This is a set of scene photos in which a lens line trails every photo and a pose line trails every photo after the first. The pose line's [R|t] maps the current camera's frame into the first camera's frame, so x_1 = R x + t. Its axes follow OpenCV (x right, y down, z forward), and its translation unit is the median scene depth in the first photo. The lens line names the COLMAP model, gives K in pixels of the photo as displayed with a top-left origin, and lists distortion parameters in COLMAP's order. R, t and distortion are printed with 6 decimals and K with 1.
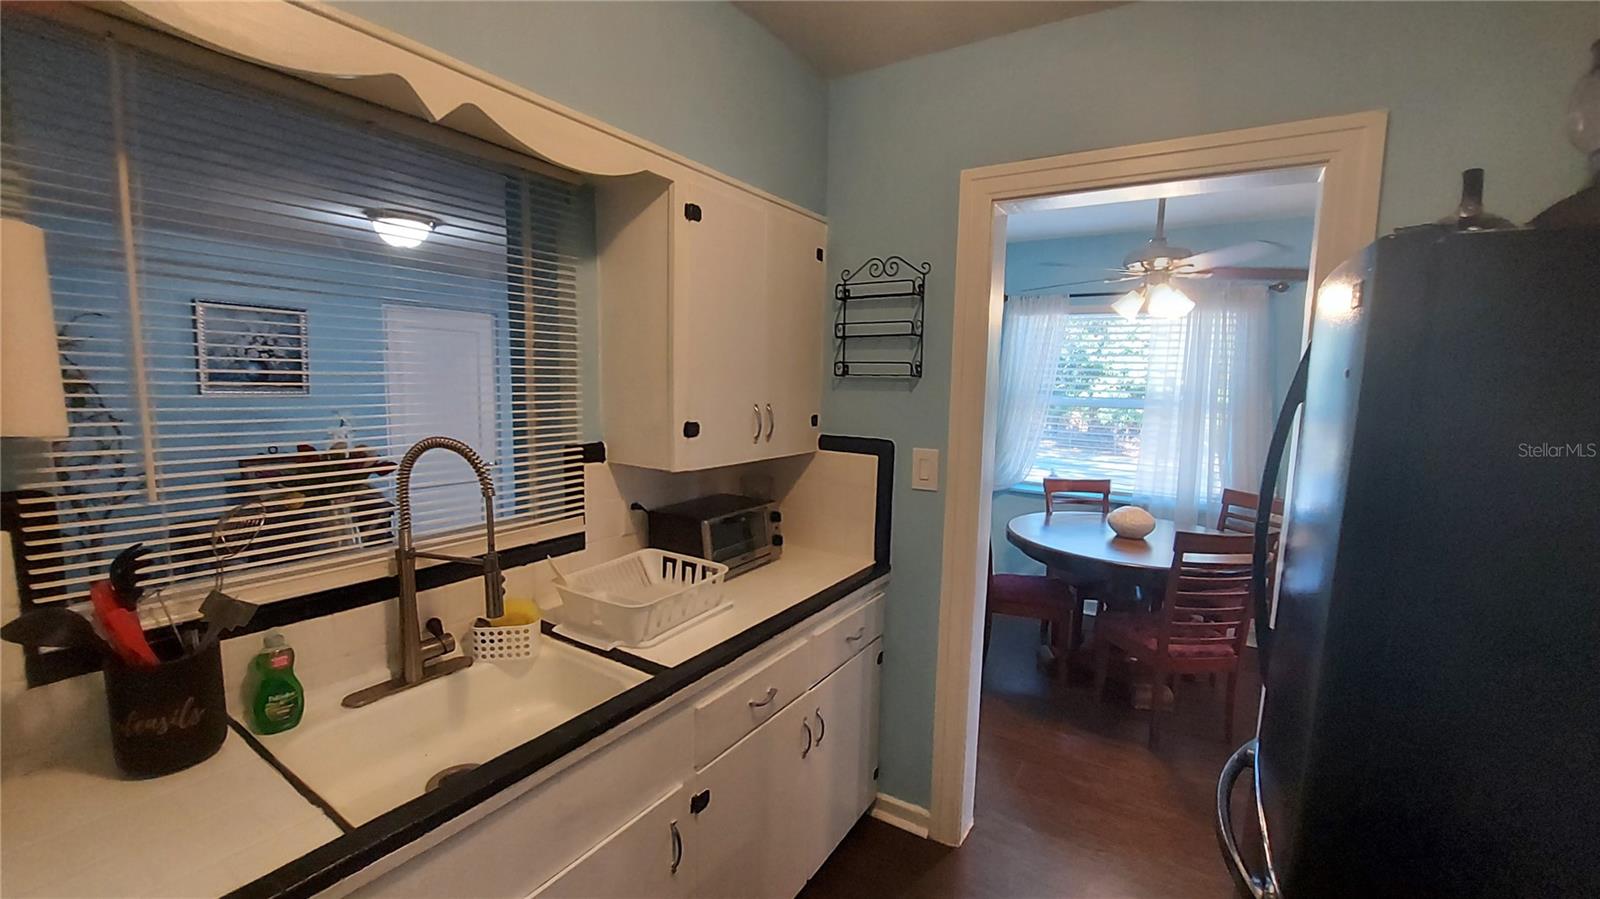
lens RADIAL K [[641.1, 0, 792.5], [0, 641.1, 457.2], [0, 0, 1]] dist [-0.018875, 0.001299]
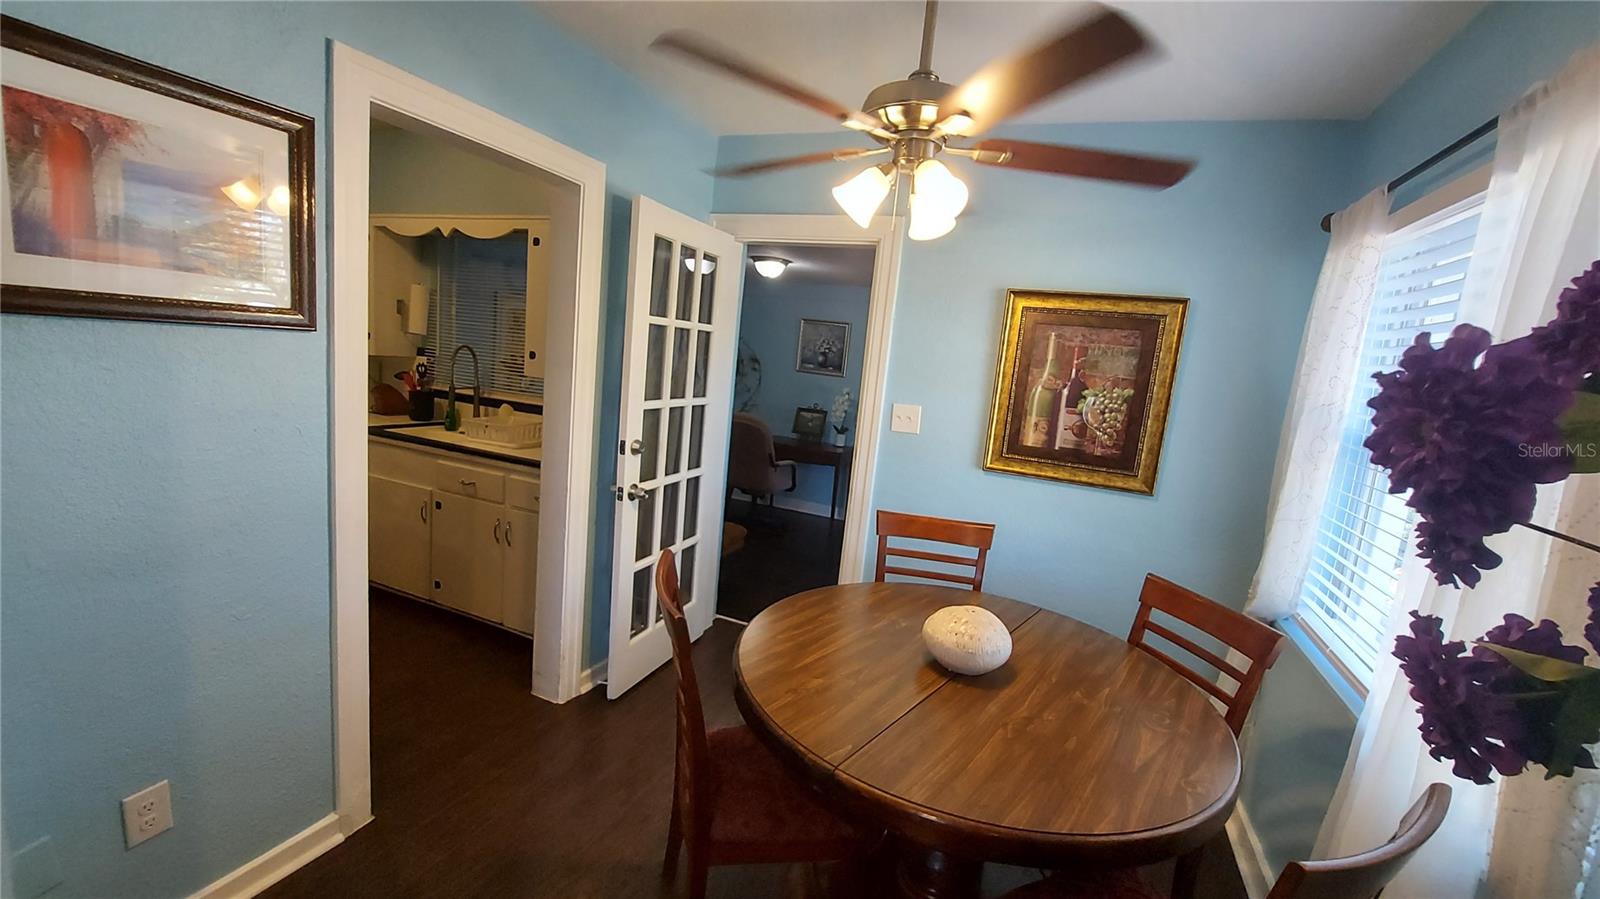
lens RADIAL K [[641.1, 0, 805.8], [0, 641.1, 450.6], [0, 0, 1]] dist [-0.018875, 0.001299]
pose [[0.184487, 0.135799, -0.973408, 1.936116], [-0.211803, 0.972630, 0.095549, -0.124071], [0.959742, 0.188544, 0.208200, 1.481080]]
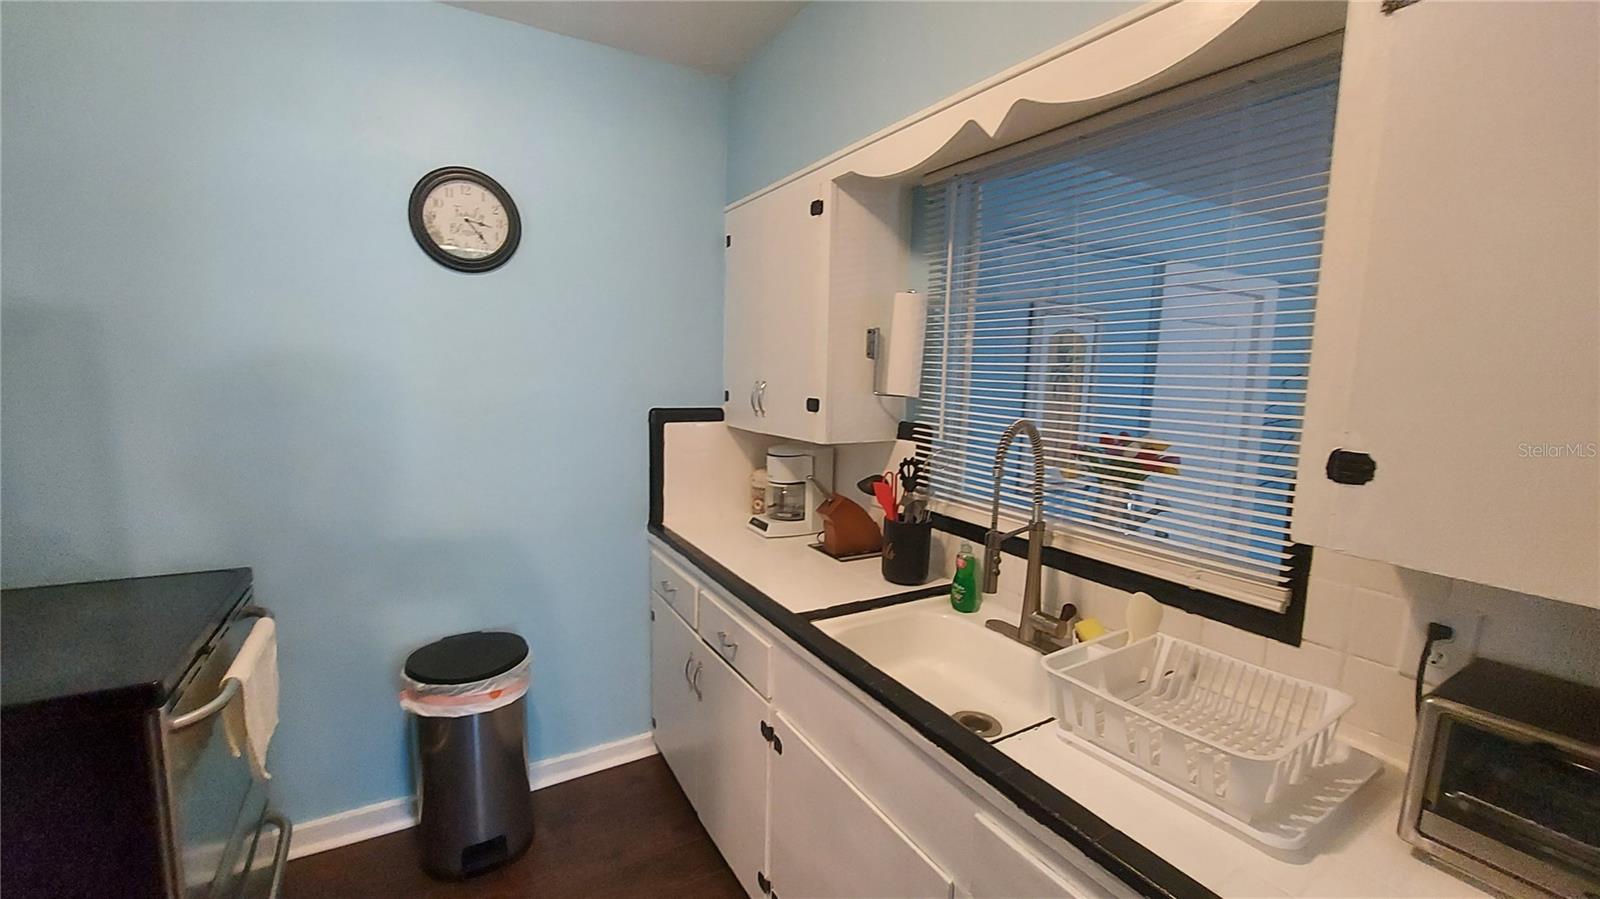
lens RADIAL K [[641.1, 0, 804.8], [0, 641.1, 449.3], [0, 0, 1]] dist [-0.018875, 0.001299]
pose [[-0.436086, 0.068012, -0.897331, 0.443728], [-0.150905, 0.977493, 0.147425, -0.064332], [0.887162, 0.199702, -0.416008, 0.858002]]
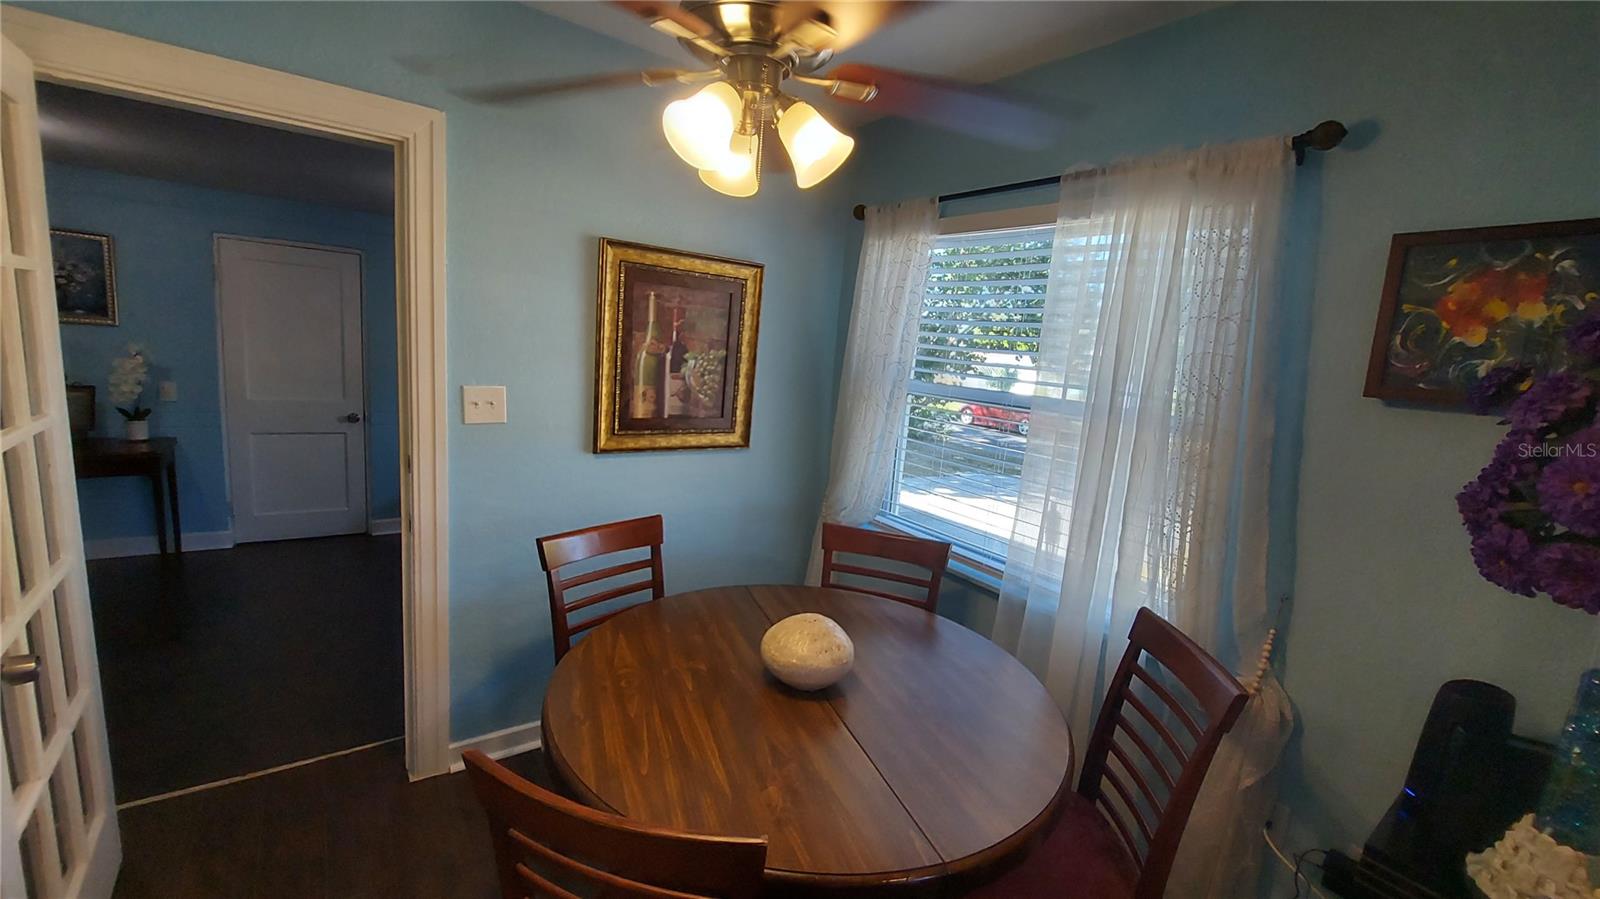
lens RADIAL K [[641.1, 0, 796.7], [0, 641.1, 455.1], [0, 0, 1]] dist [-0.018875, 0.001299]
pose [[0.935385, 0.109798, -0.336153, 1.307955], [-0.100328, 0.993915, 0.045467, -0.119420], [0.339100, -0.008804, 0.940709, 1.102586]]
